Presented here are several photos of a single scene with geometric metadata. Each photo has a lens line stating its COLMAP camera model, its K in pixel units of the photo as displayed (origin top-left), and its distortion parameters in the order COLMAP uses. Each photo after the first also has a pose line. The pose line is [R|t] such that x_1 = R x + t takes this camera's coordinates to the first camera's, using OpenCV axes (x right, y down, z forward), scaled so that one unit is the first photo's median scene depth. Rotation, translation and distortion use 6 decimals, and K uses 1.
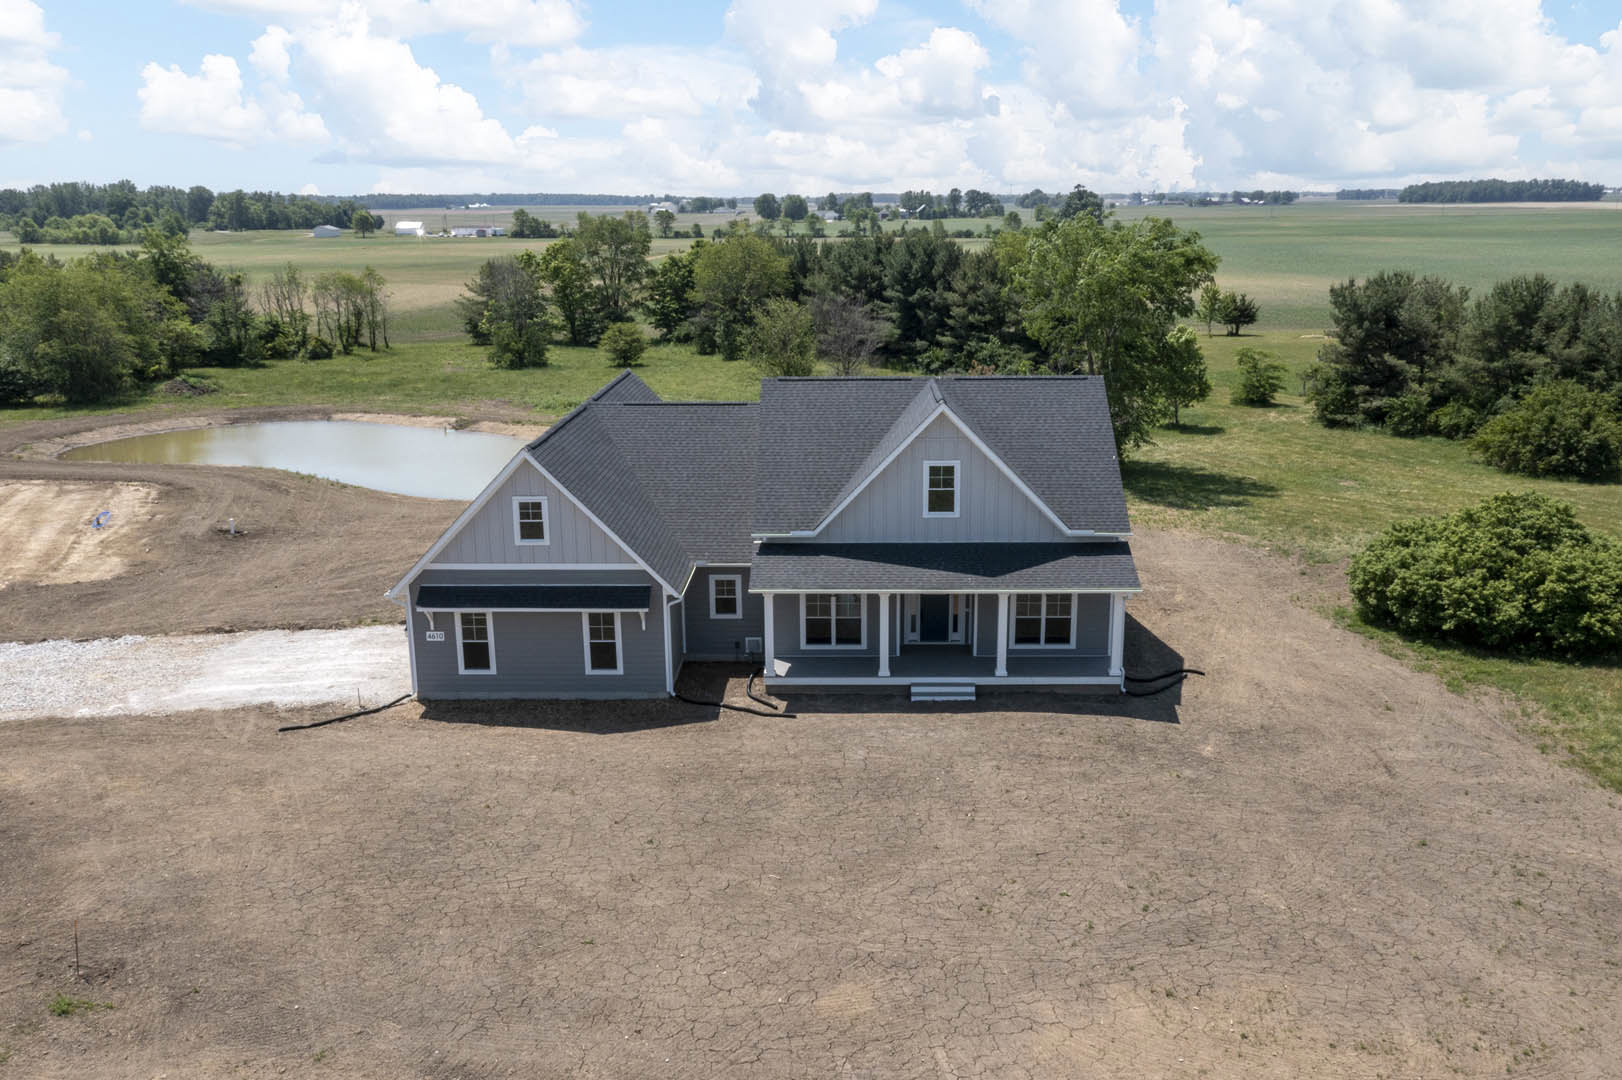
lens RADIAL K [[1263.8, 0, 810.0], [0, 1263.8, 541.6], [0, 0, 1]] dist [0.001040, 0.000294]
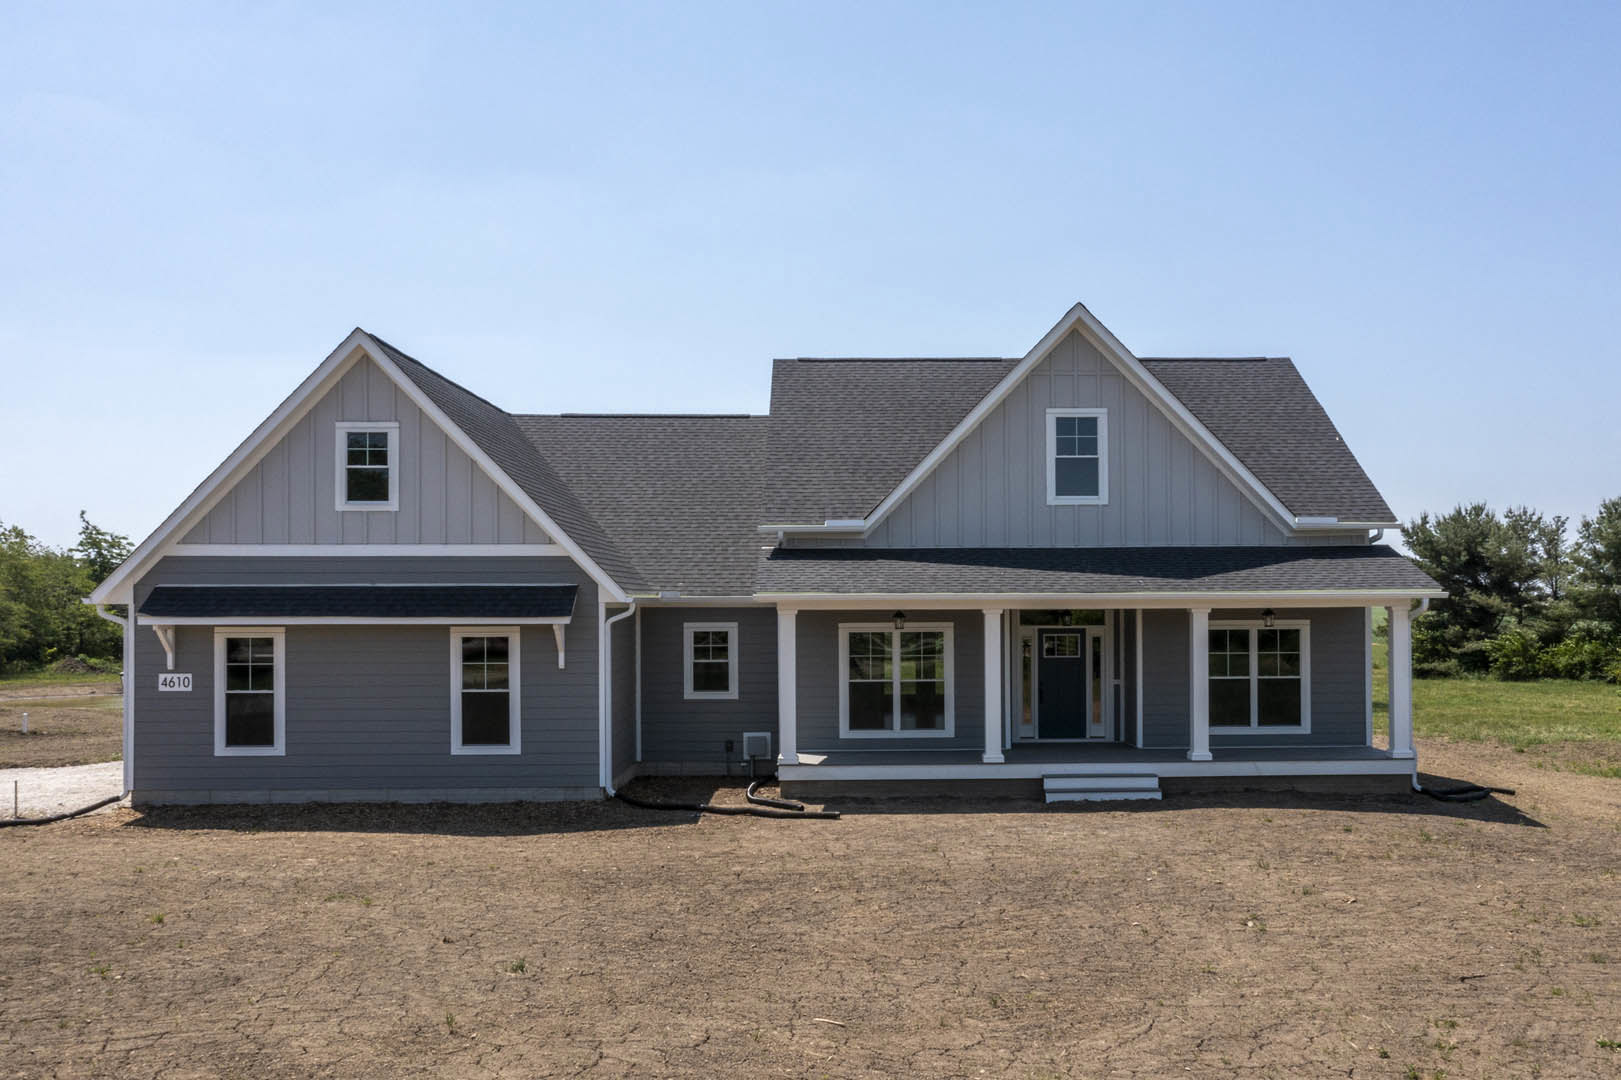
lens RADIAL K [[1373.4, 0, 868.2], [0, 1373.4, 535.8], [0, 0, 1]] dist [-0.003561, 0.018071]
pose [[0.998930, 0.006266, 0.045810, -0.025415], [0.004906, 0.970818, -0.239768, 0.156372], [-0.045976, 0.239737, 0.969749, 0.394880]]
